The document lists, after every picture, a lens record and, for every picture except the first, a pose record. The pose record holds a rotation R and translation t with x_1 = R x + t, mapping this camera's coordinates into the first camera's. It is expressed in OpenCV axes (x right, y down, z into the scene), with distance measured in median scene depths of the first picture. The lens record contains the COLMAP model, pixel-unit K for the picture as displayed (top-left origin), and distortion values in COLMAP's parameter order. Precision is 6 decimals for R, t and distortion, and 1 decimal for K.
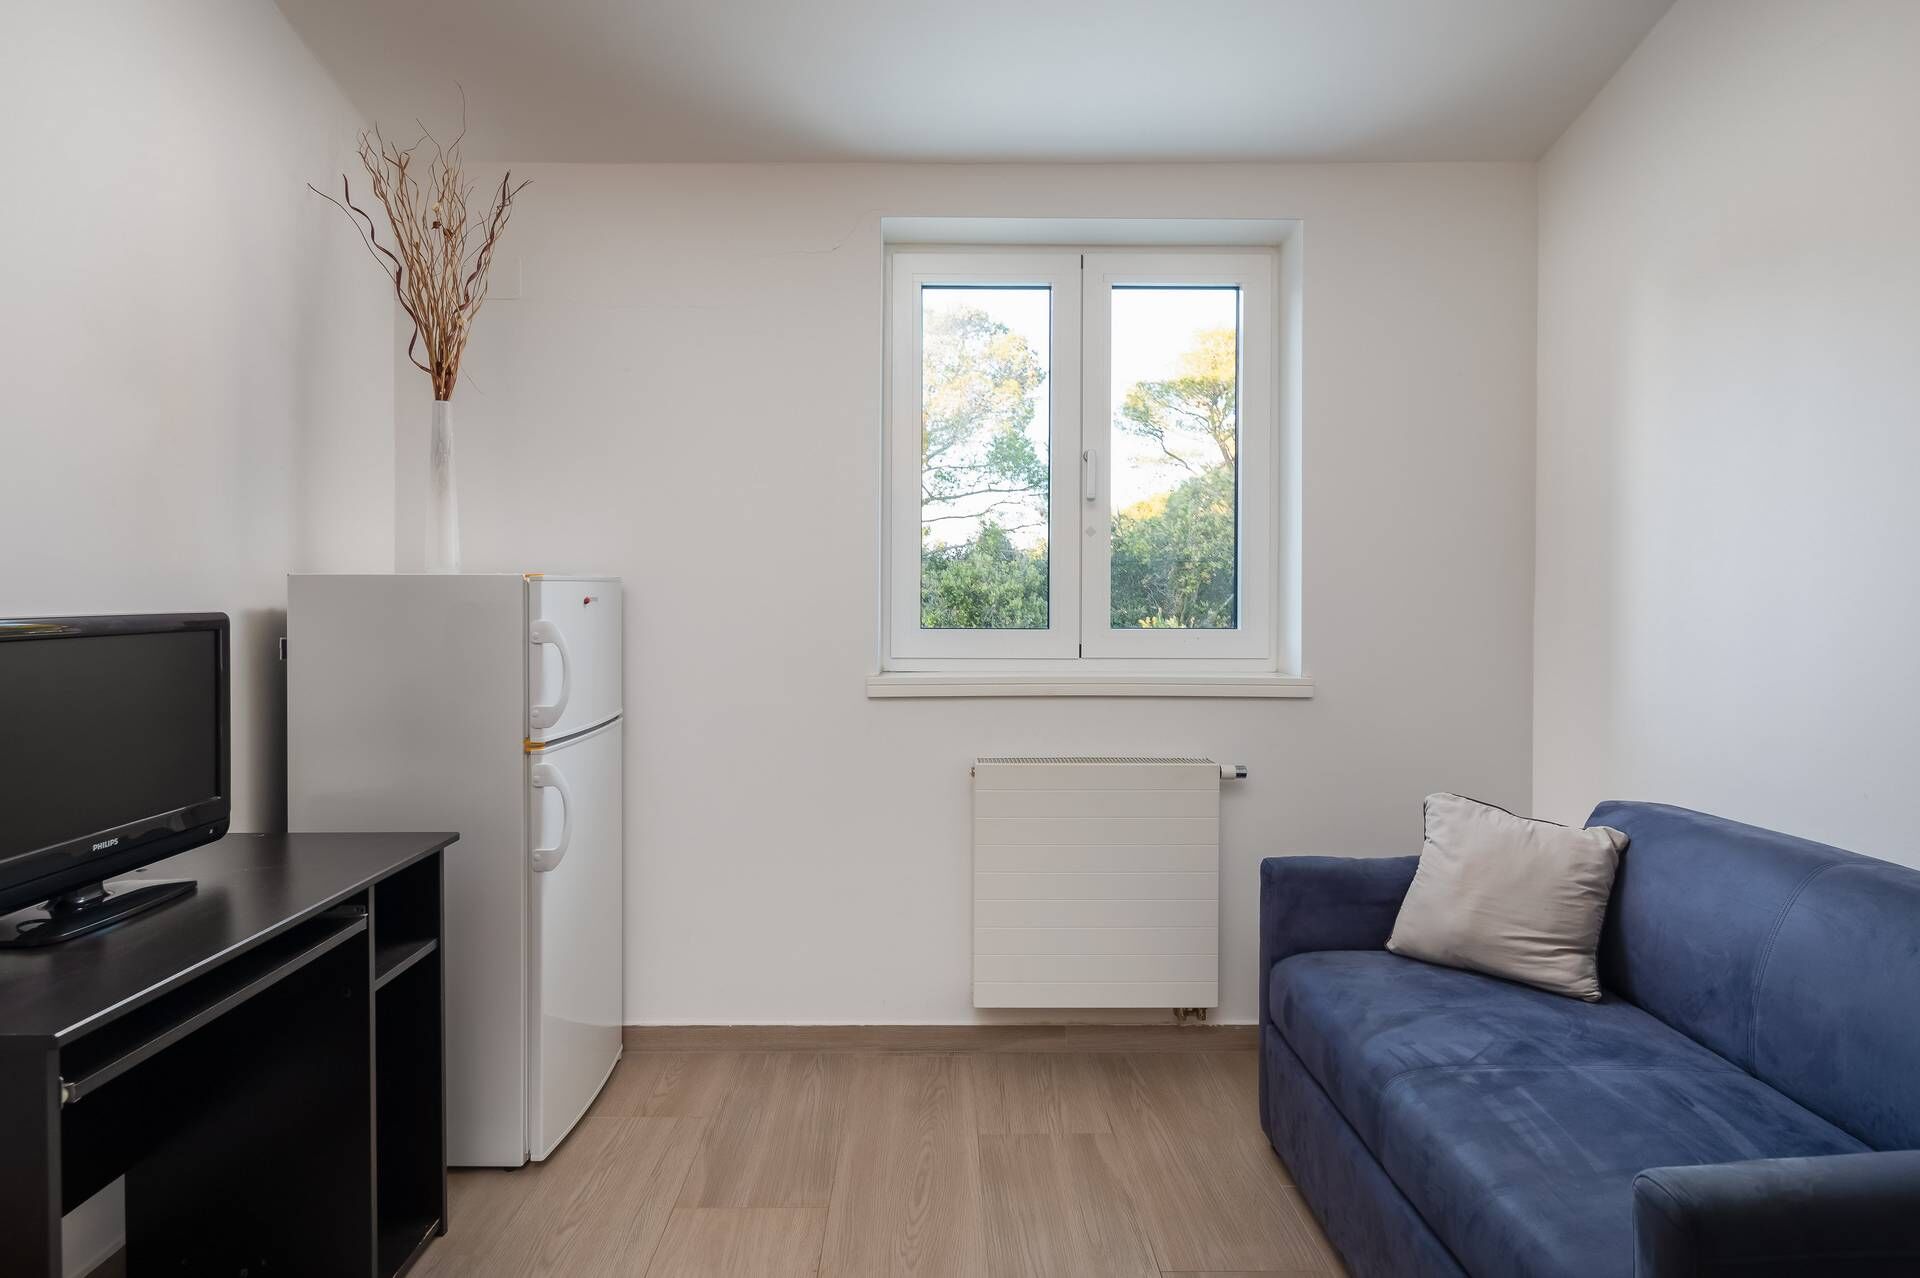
lens RADIAL K [[1064.7, 0, 955.5], [0, 1064.7, 620.7], [0, 0, 1]] dist [0.003354, 0.001982]
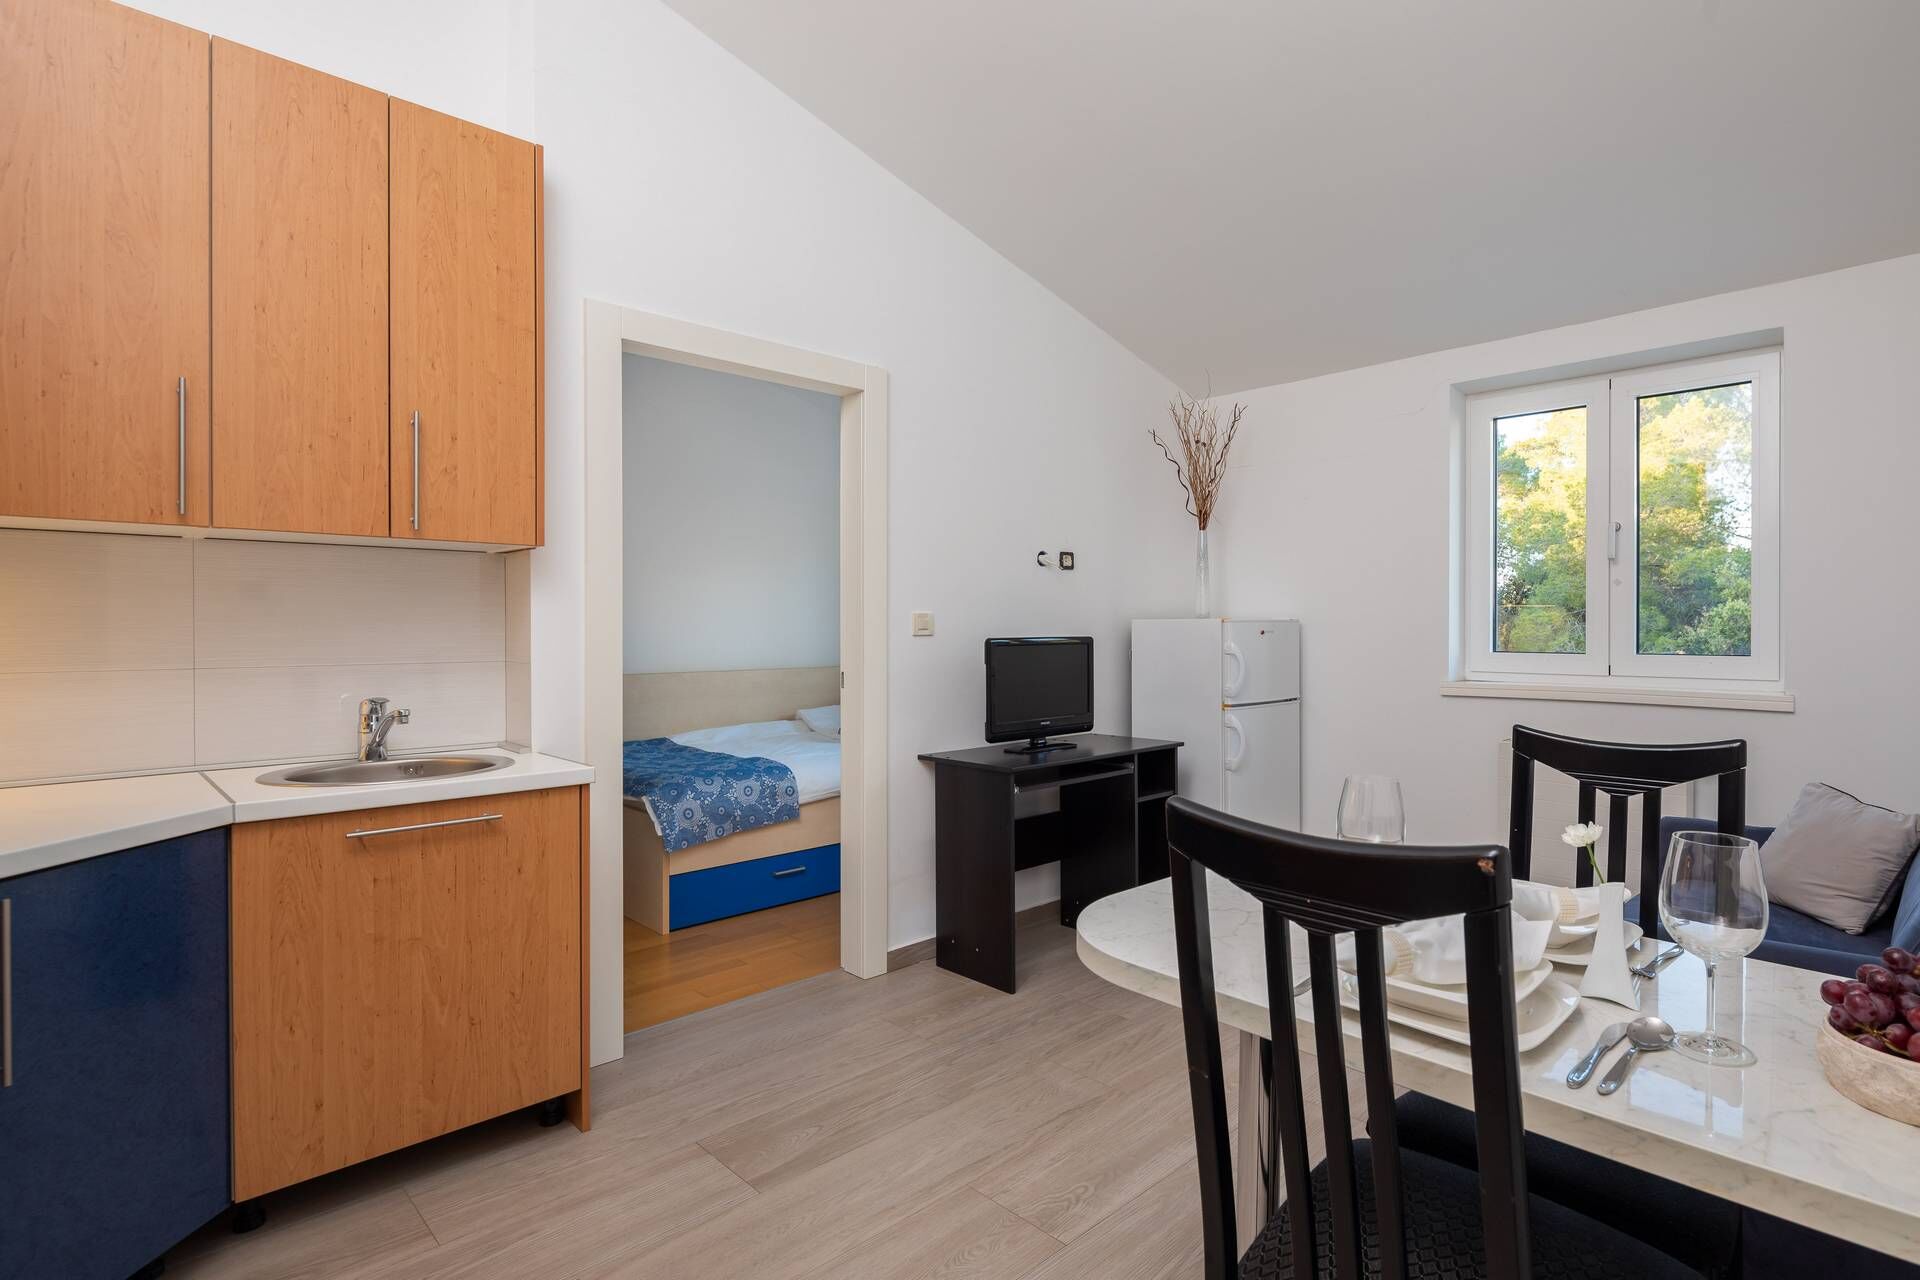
lens RADIAL K [[1064.7, 0, 955.5], [0, 1064.7, 621.7], [0, 0, 1]] dist [0.003354, 0.001982]
pose [[0.643228, -0.007317, -0.765640, 0.834294], [-0.010707, 0.999771, -0.018549, 0.000935], [0.765600, 0.020129, 0.643002, -0.685471]]
